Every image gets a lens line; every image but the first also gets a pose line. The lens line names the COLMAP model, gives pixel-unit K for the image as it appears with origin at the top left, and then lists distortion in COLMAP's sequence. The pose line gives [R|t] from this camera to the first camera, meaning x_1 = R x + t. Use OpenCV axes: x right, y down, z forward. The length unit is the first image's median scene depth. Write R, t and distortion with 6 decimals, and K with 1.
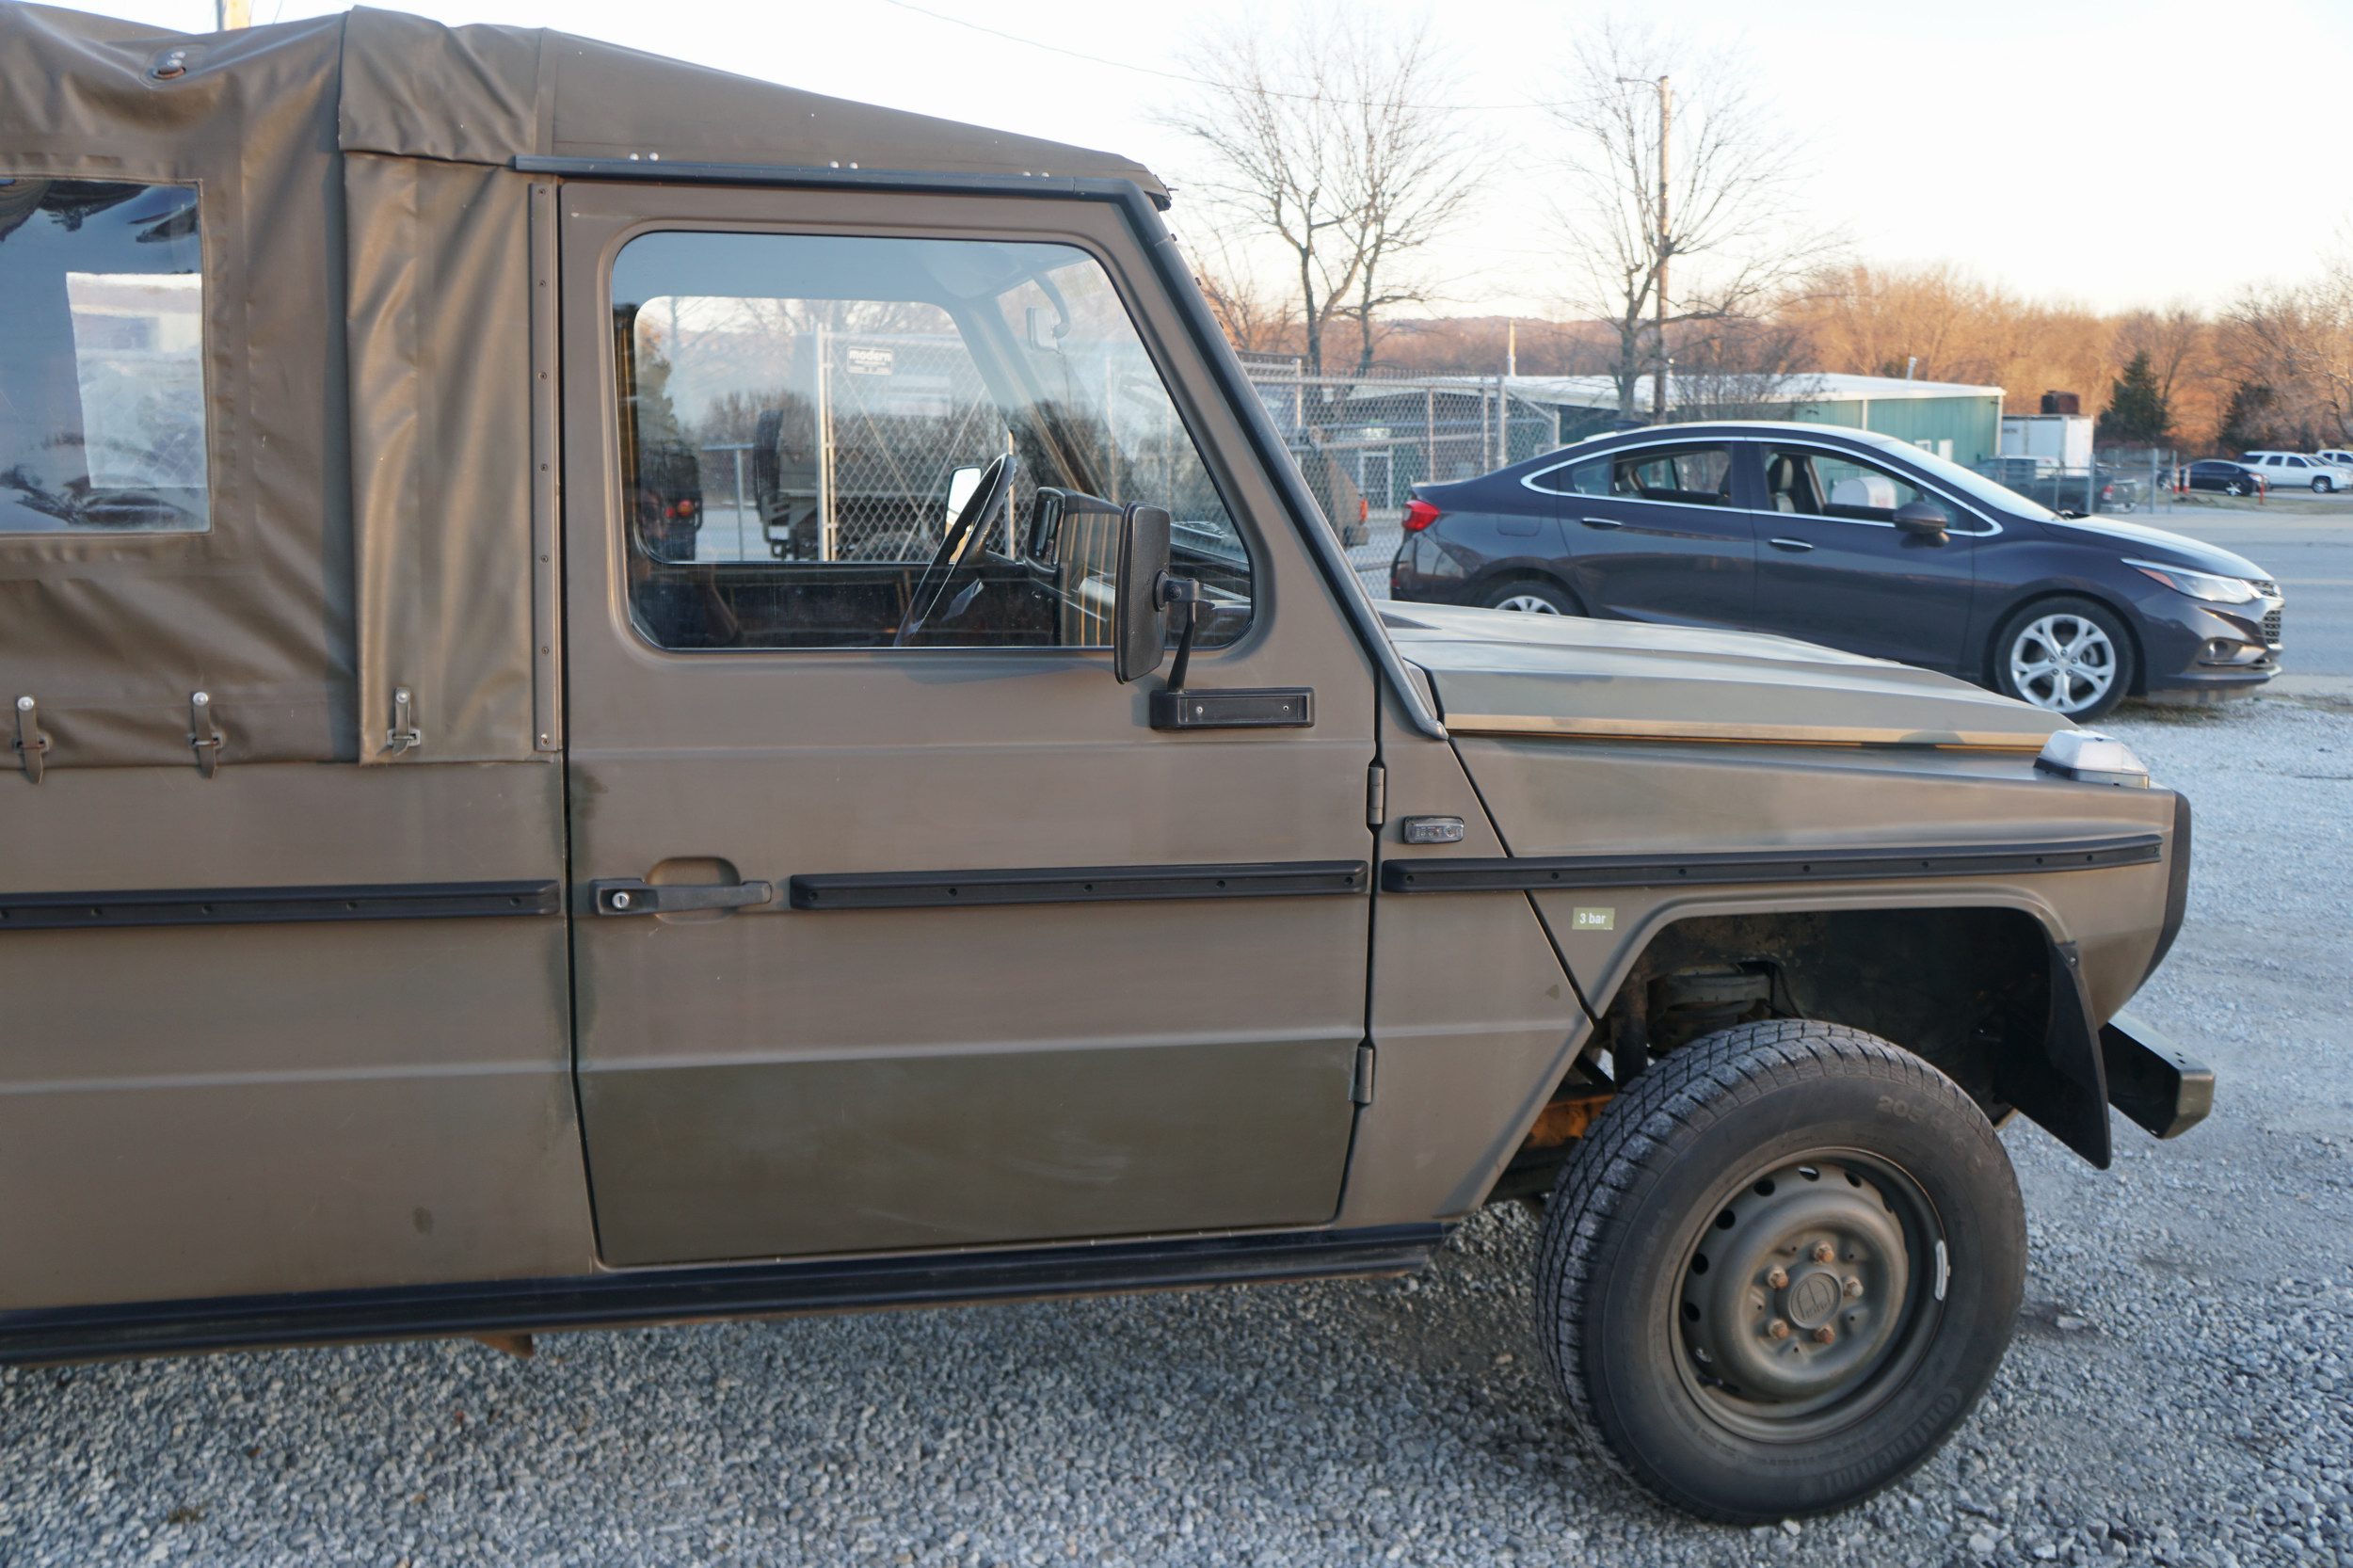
lens RADIAL K [[2159.2, 0, 1158.7], [0, 2159.2, 769.7], [0, 0, 1]] dist [-0.136055, 0.206114]
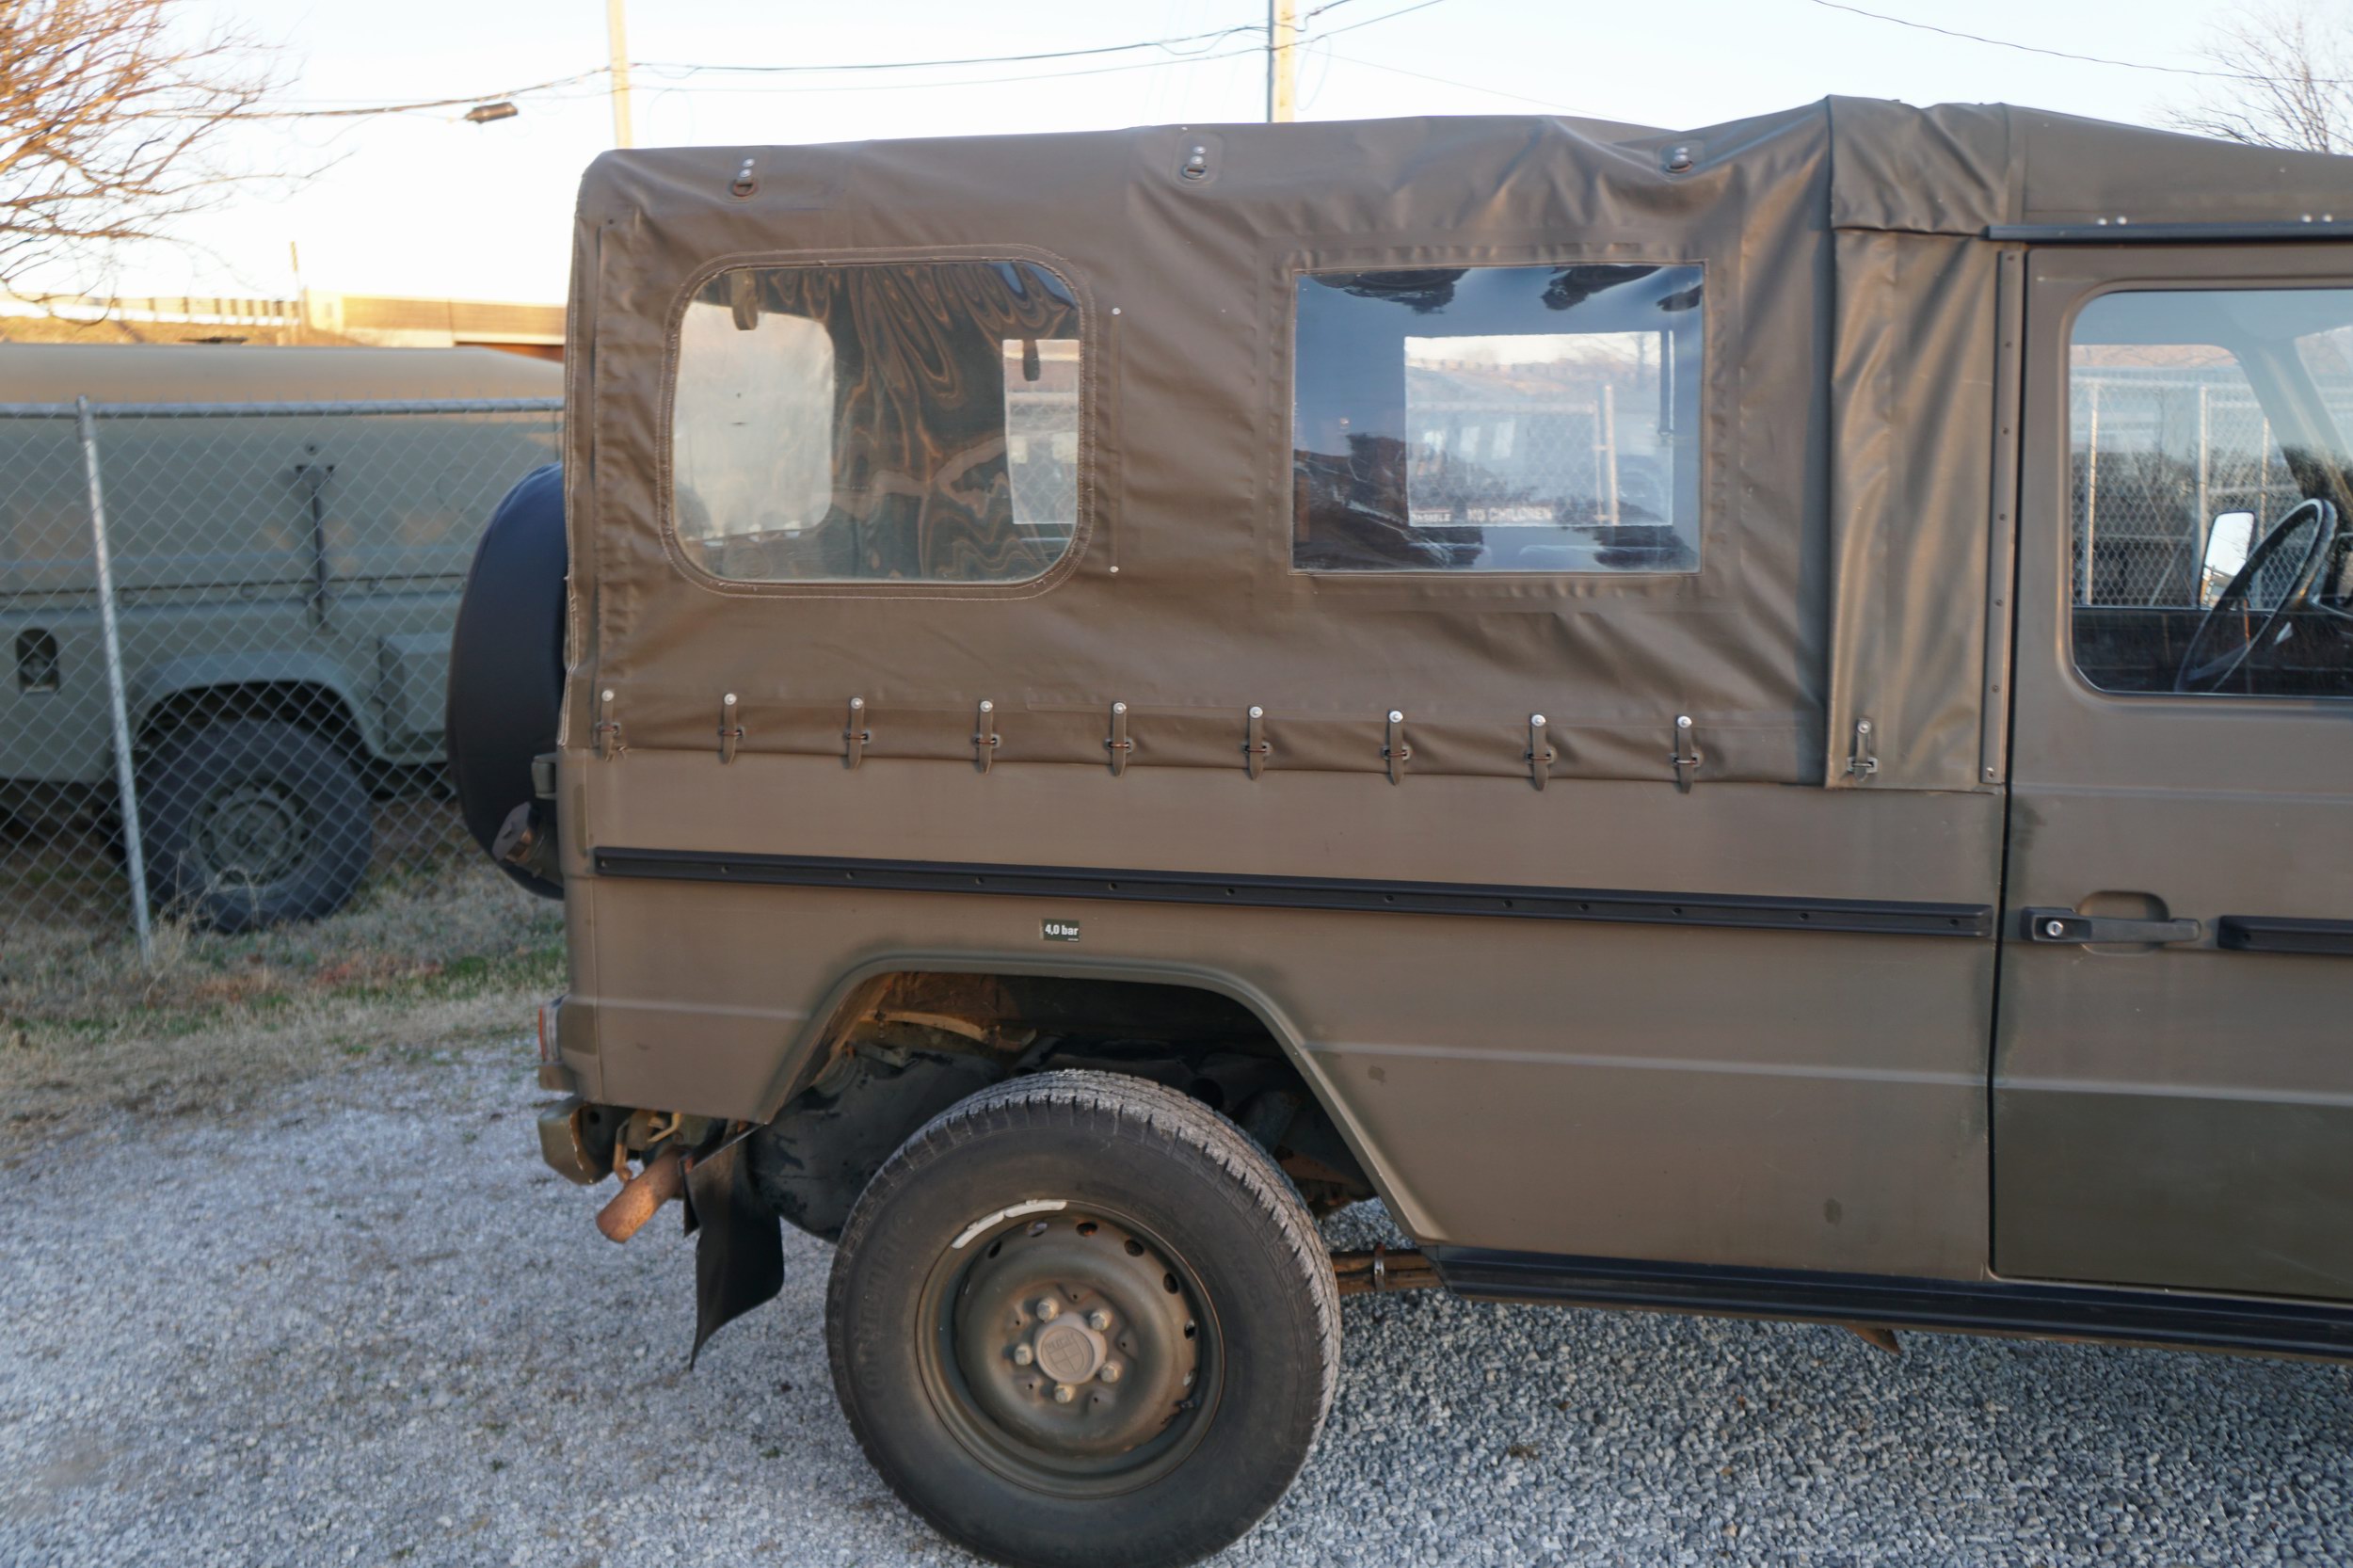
lens RADIAL K [[2159.2, 0, 1158.7], [0, 2159.2, 769.7], [0, 0, 1]] dist [-0.136055, 0.206114]
pose [[0.908856, 0.044448, -0.414734, -0.179007], [-0.050458, 0.998720, -0.003540, 0.007205], [0.414046, 0.024144, 0.909936, -0.106931]]
